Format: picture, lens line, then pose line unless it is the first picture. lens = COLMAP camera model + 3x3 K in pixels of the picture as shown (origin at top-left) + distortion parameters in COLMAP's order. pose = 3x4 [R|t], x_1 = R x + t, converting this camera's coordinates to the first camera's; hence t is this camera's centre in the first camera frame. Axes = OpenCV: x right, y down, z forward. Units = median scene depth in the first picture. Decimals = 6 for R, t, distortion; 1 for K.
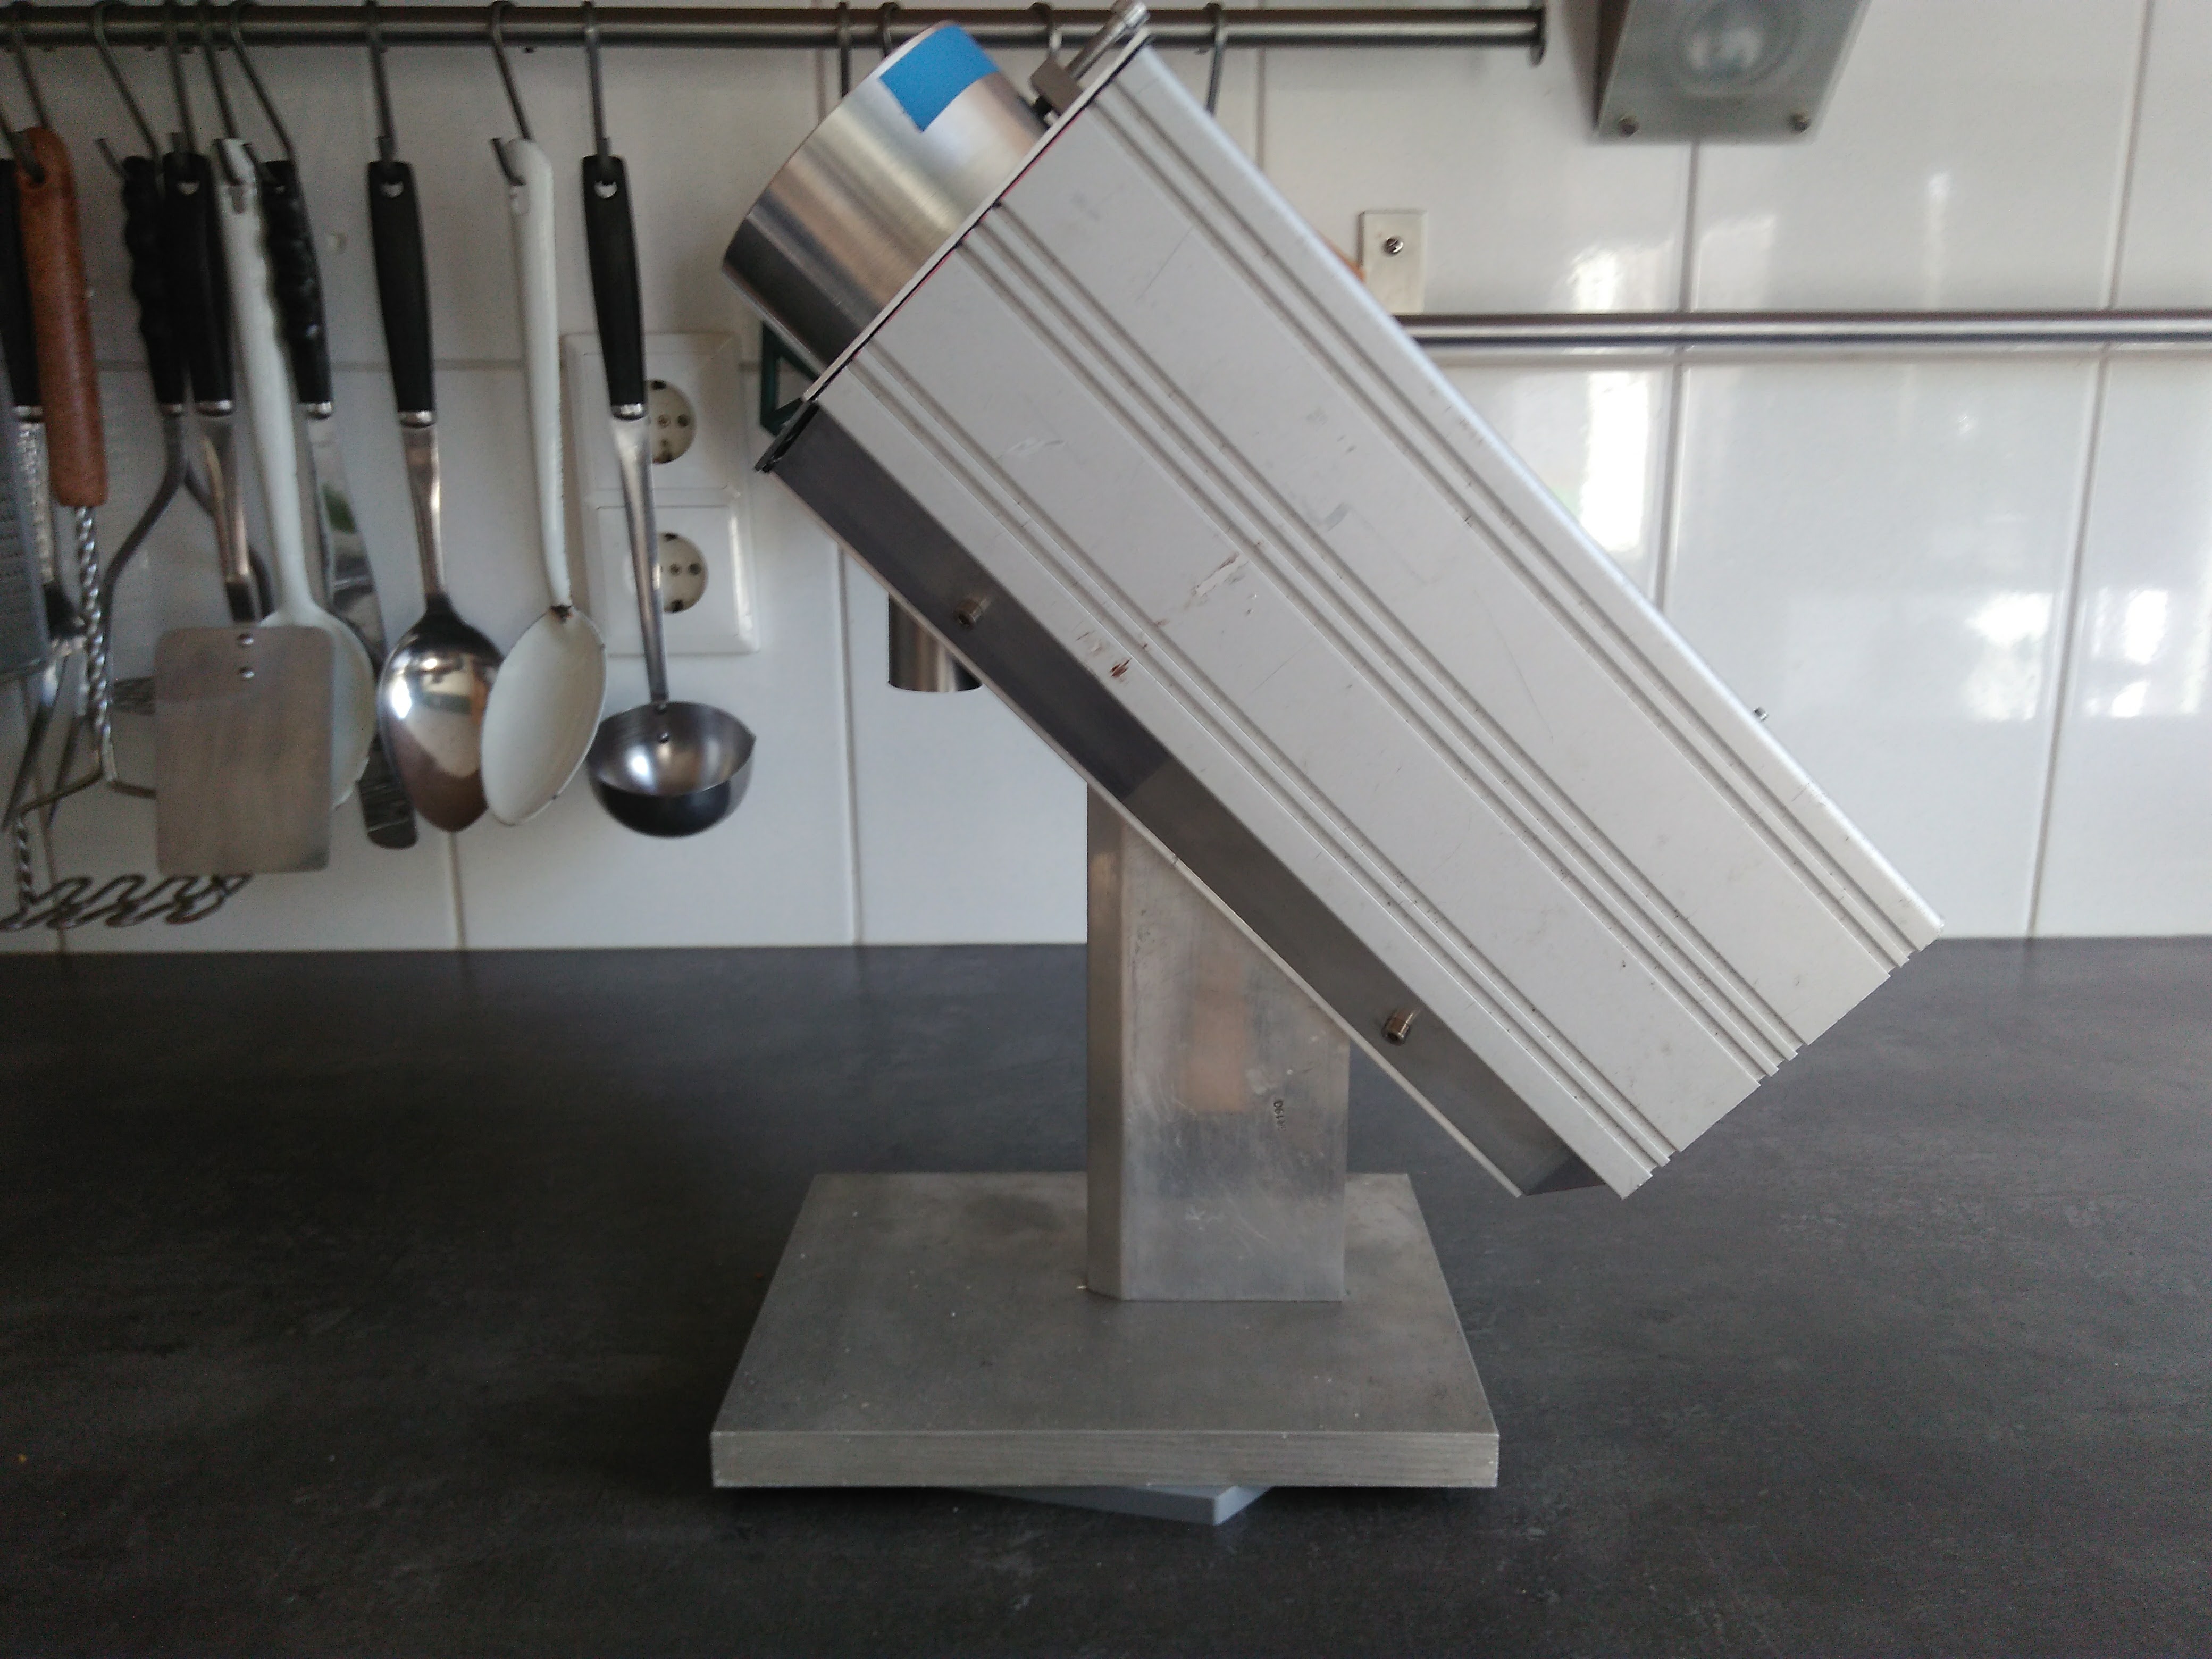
lens RADIAL K [[1825.1, 0, 1147.3], [0, 1825.1, 823.2], [0, 0, 1]] dist [0.060500, -0.076274]
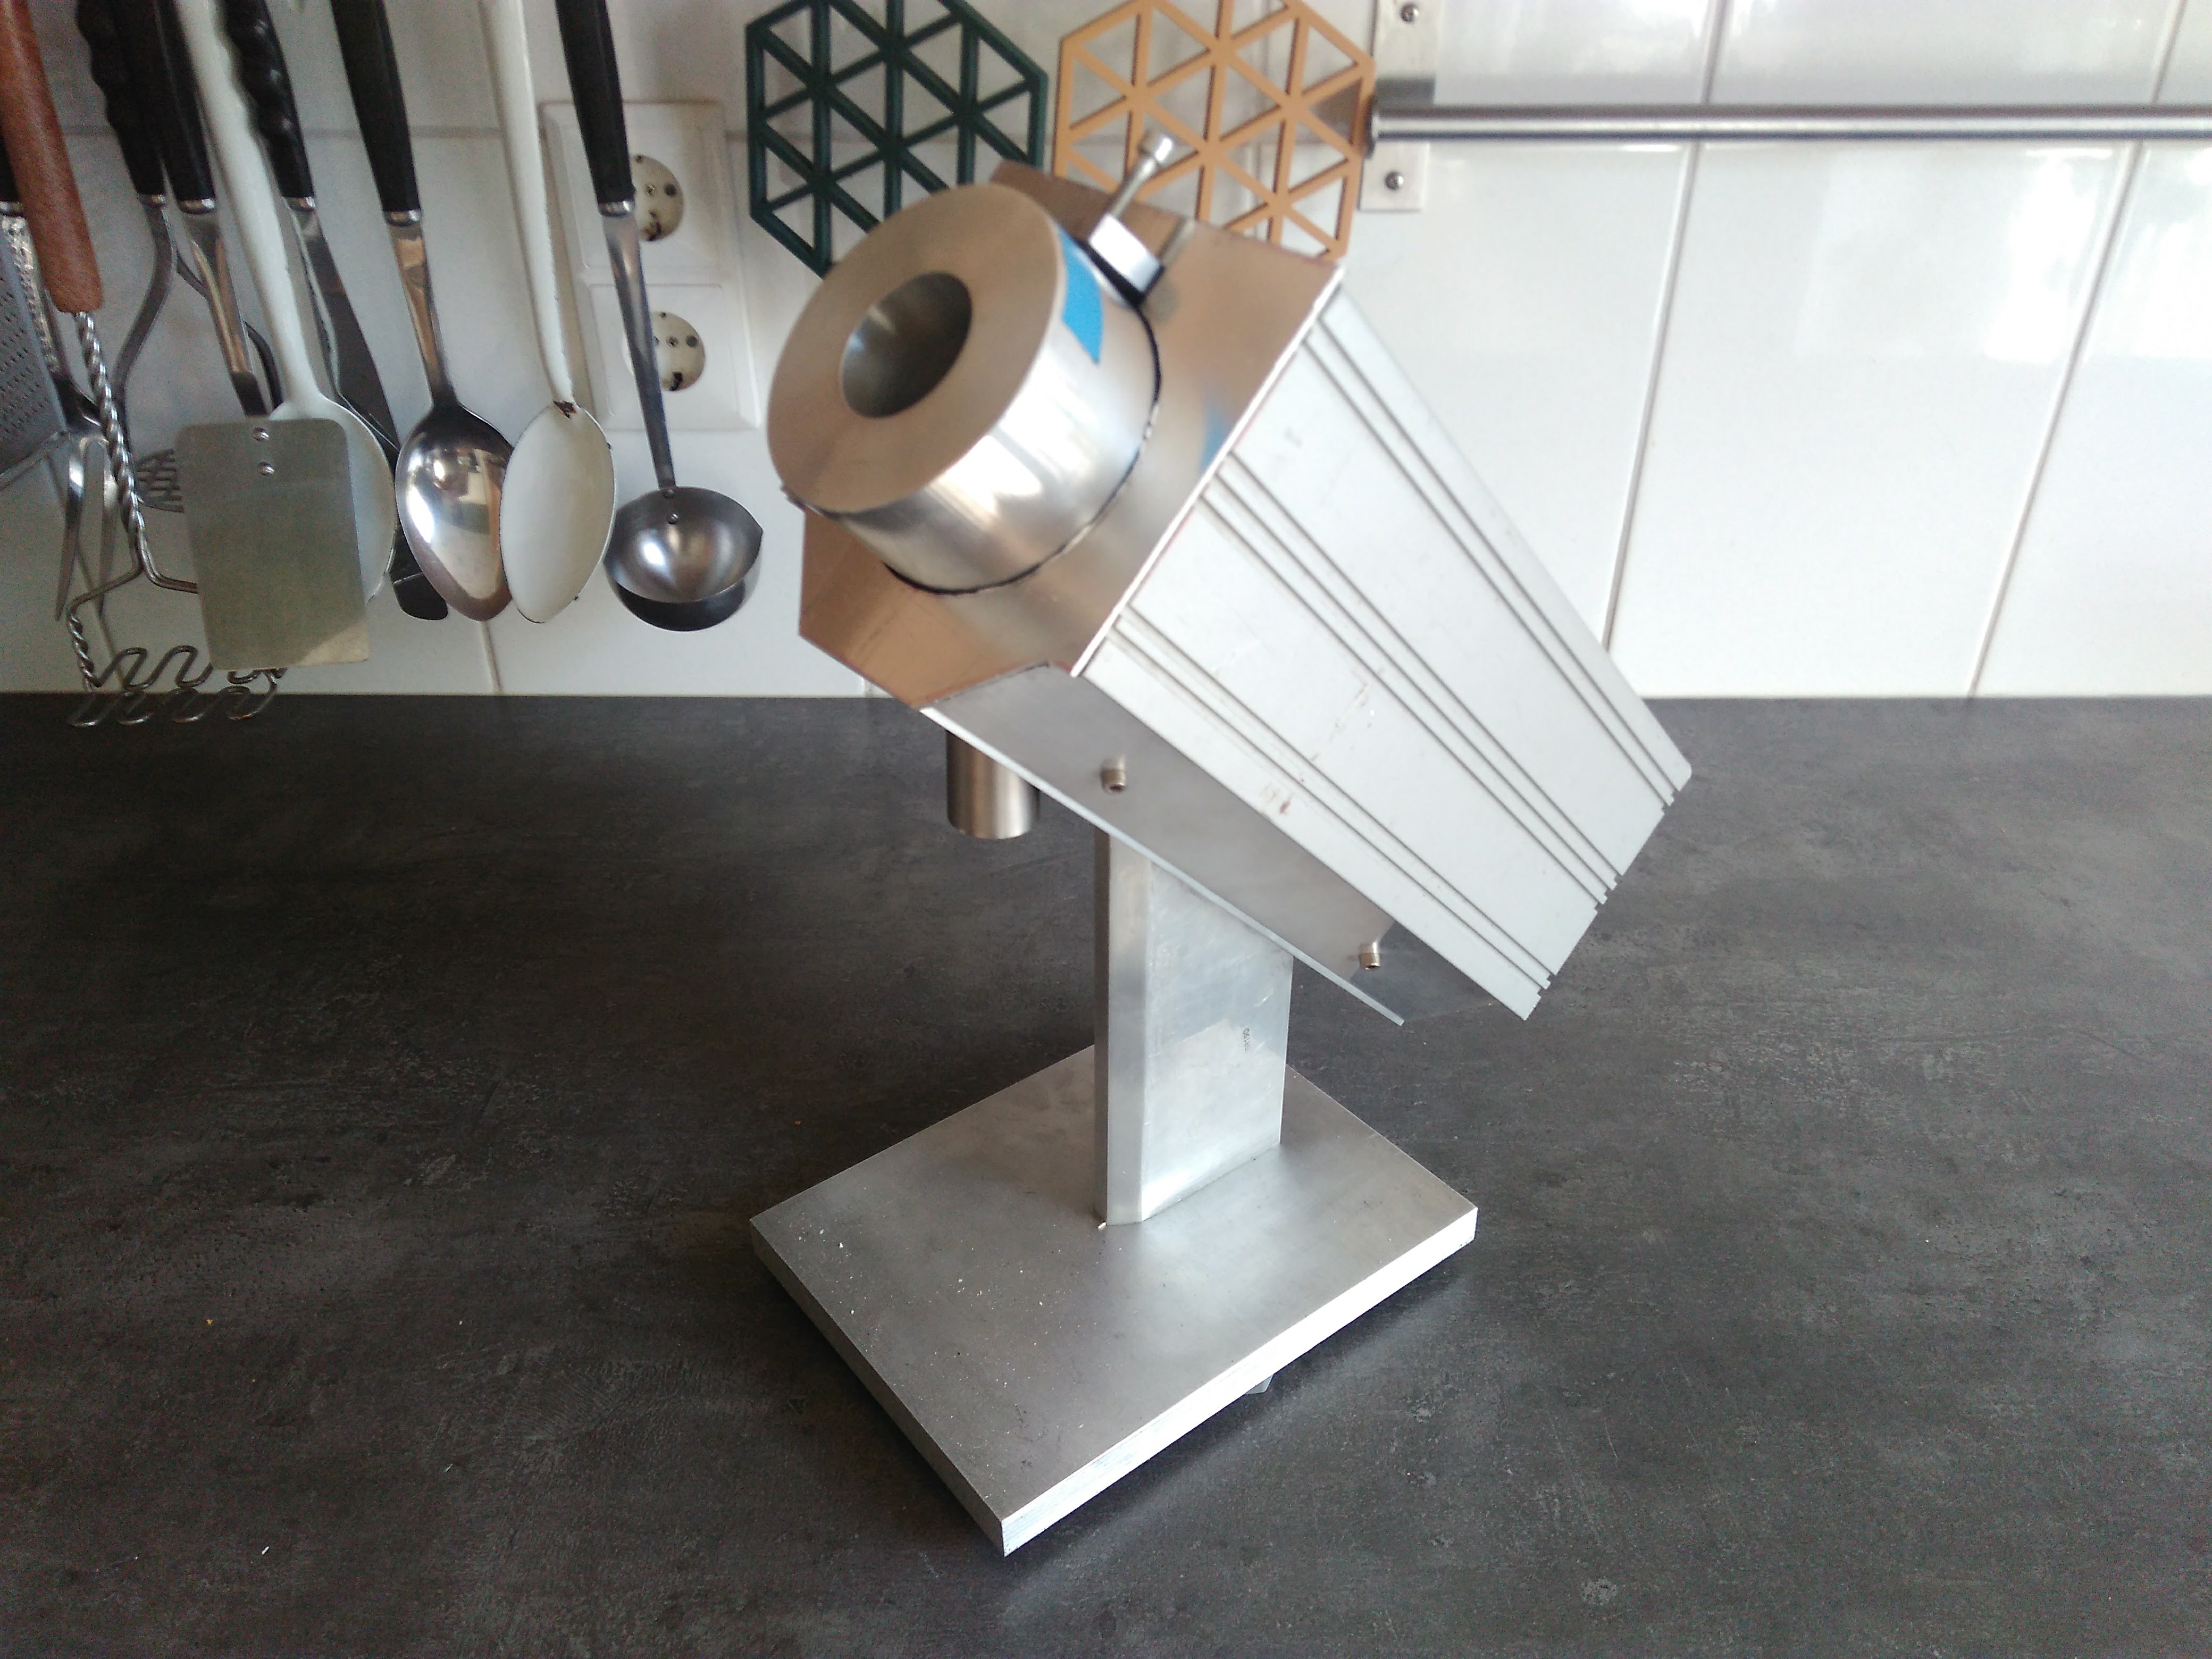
lens RADIAL K [[1807.8, 0, 1147.5], [0, 1807.8, 835.9], [0, 0, 1]] dist [0.096587, -0.132030]
pose [[0.999856, 0.016734, -0.002890, 0.010597], [-0.014918, 0.946871, 0.321266, -0.227059], [0.008113, -0.321177, 0.946984, -0.035266]]
